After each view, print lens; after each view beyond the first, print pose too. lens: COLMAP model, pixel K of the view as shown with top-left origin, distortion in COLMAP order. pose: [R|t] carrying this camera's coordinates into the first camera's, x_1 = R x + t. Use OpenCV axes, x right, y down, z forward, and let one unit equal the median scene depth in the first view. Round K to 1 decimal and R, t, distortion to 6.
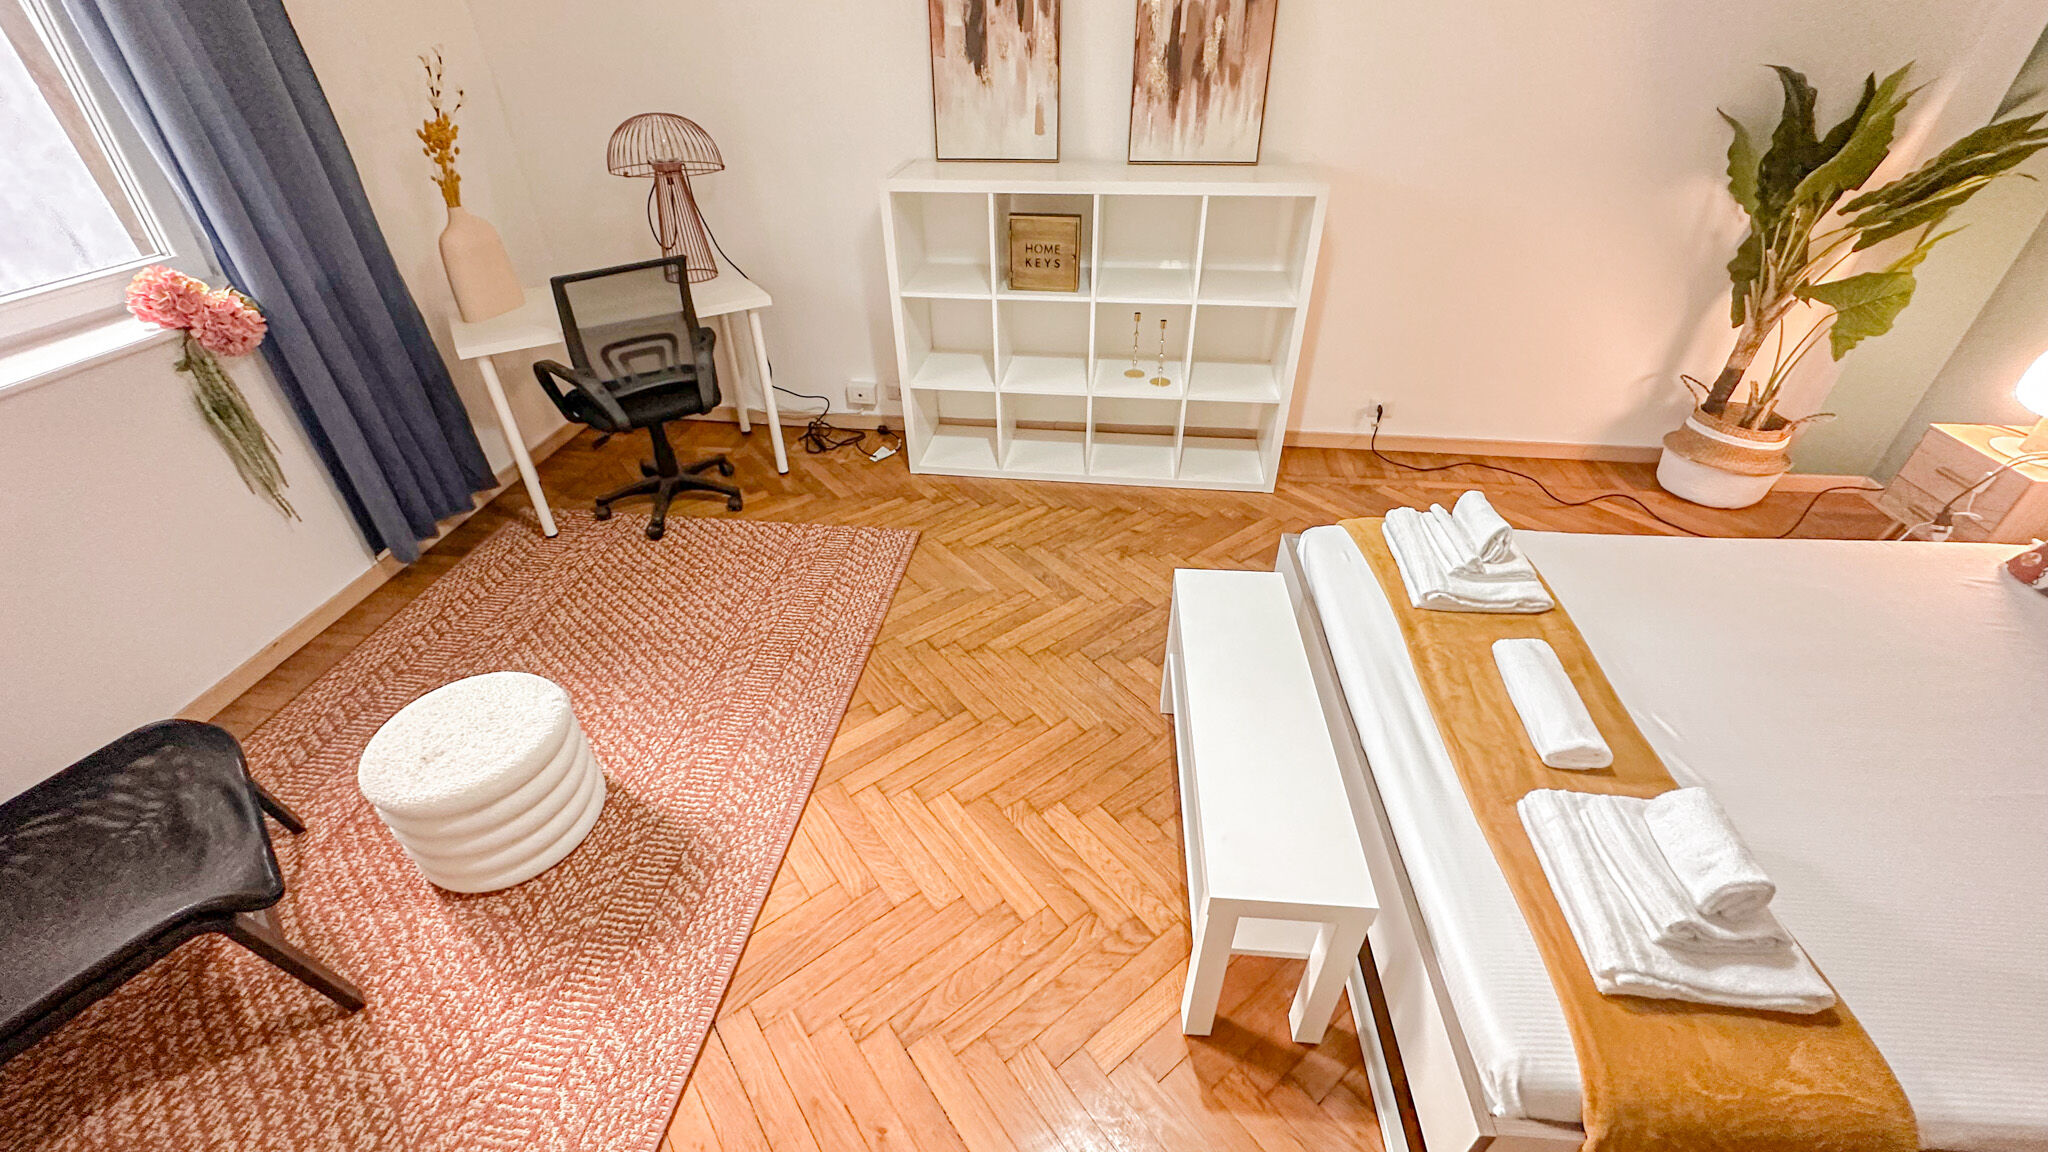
lens RADIAL K [[819.5, 0, 1023.2], [0, 819.5, 576.8], [0, 0, 1]] dist [-0.002658, 0.000752]
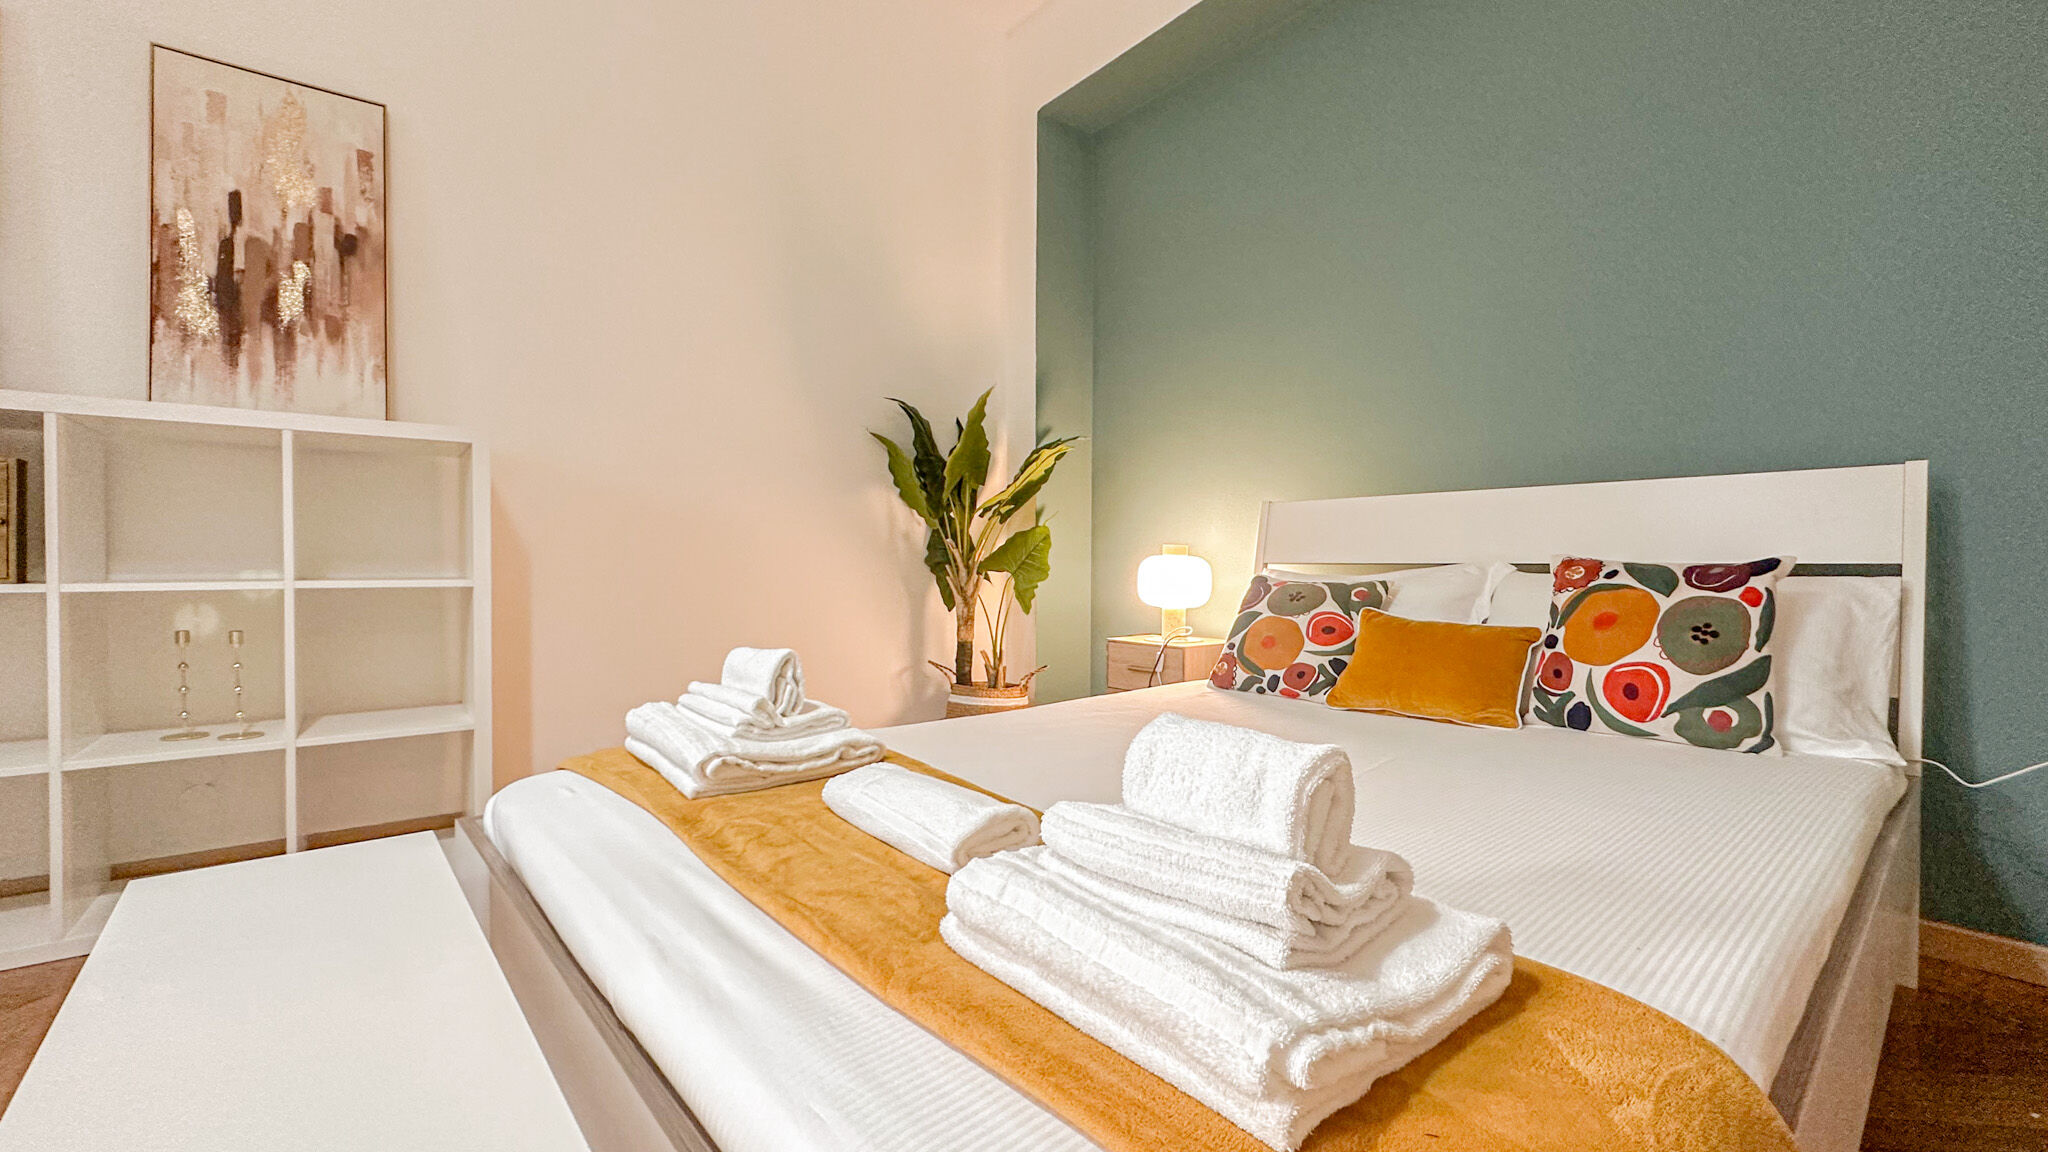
lens RADIAL K [[850.2, 0, 1026.9], [0, 850.2, 574.3], [0, 0, 1]] dist [-0.004355, 0.000185]
pose [[0.699263, 0.008002, 0.714820, 0.142496], [0.407460, 0.817144, -0.407740, 0.166636], [-0.587374, 0.576378, 0.568138, 0.288325]]
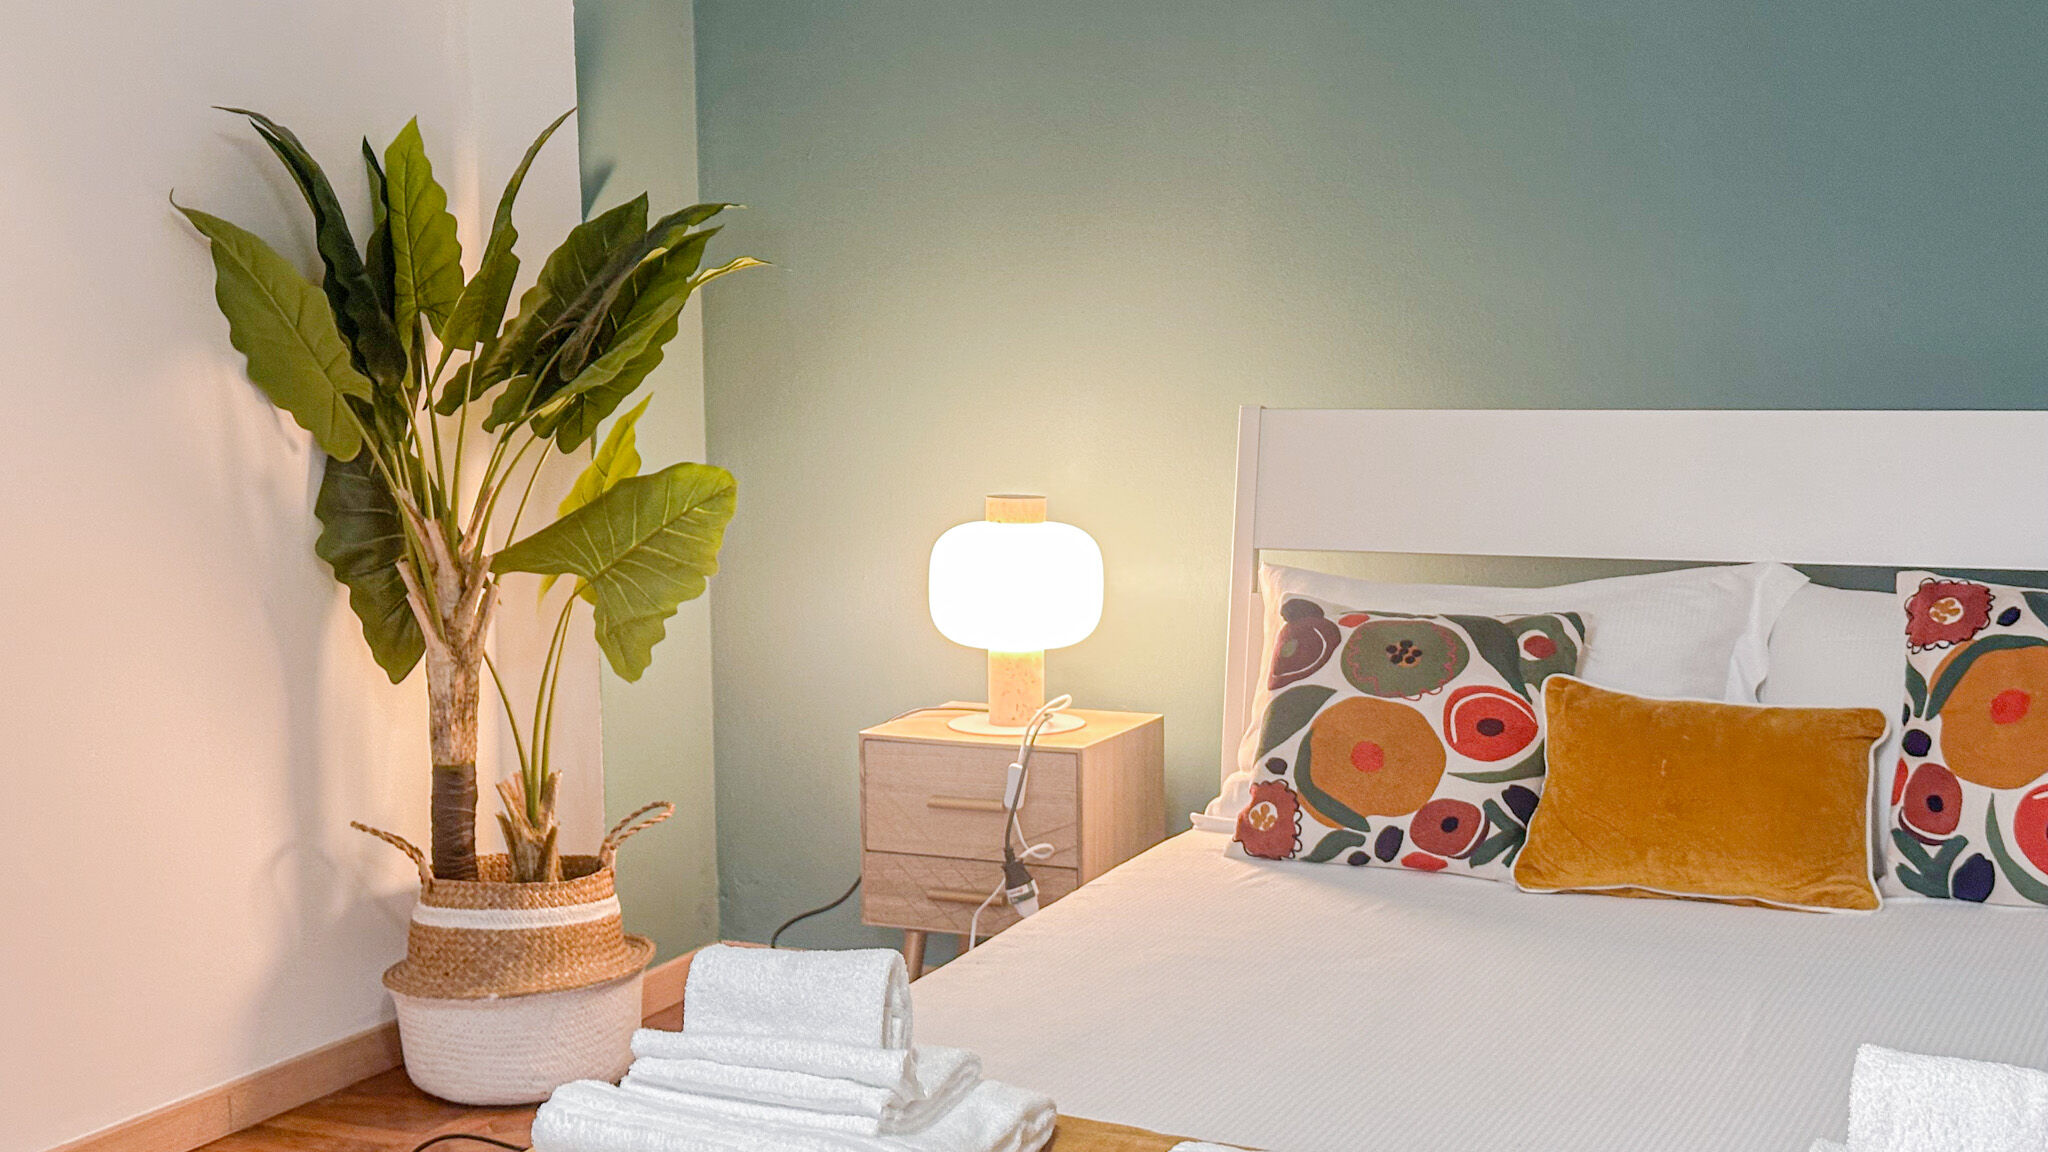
lens RADIAL K [[2849.7, 0, 1016.5], [0, 2849.7, 572.5], [0, 0, 1]] dist [0.139838, -0.022197]
pose [[0.339485, -0.095071, 0.935795, -0.353732], [0.559304, 0.820295, -0.119566, -0.012700], [-0.756260, 0.563984, 0.331651, 0.294626]]
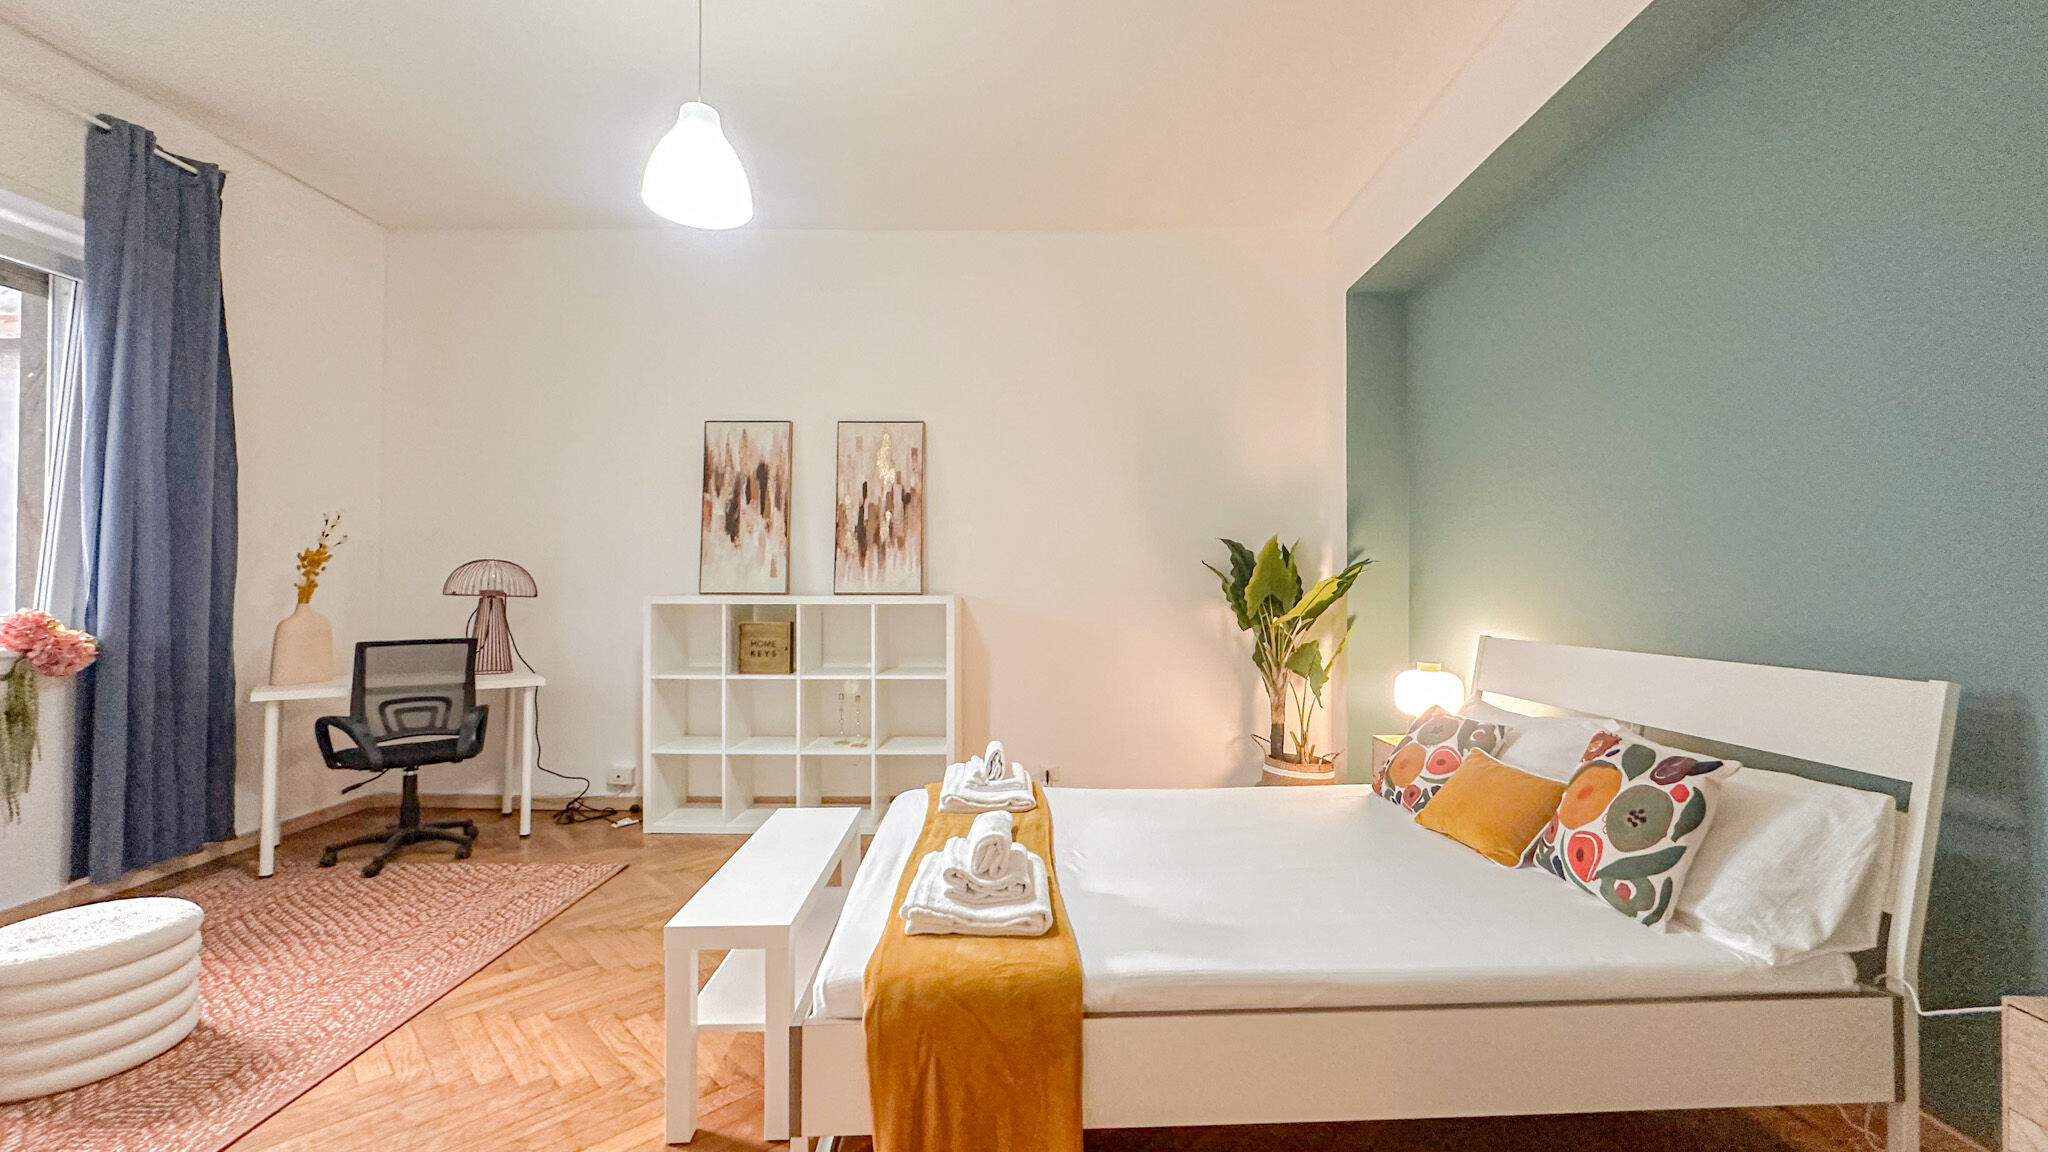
lens RADIAL K [[819.5, 0, 1023.2], [0, 819.5, 576.8], [0, 0, 1]] dist [-0.002658, 0.000752]
pose [[0.992677, 0.016966, 0.119598, 0.297611], [0.057408, 0.804871, -0.590666, 0.352461], [-0.106282, 0.593207, 0.798004, -0.207908]]
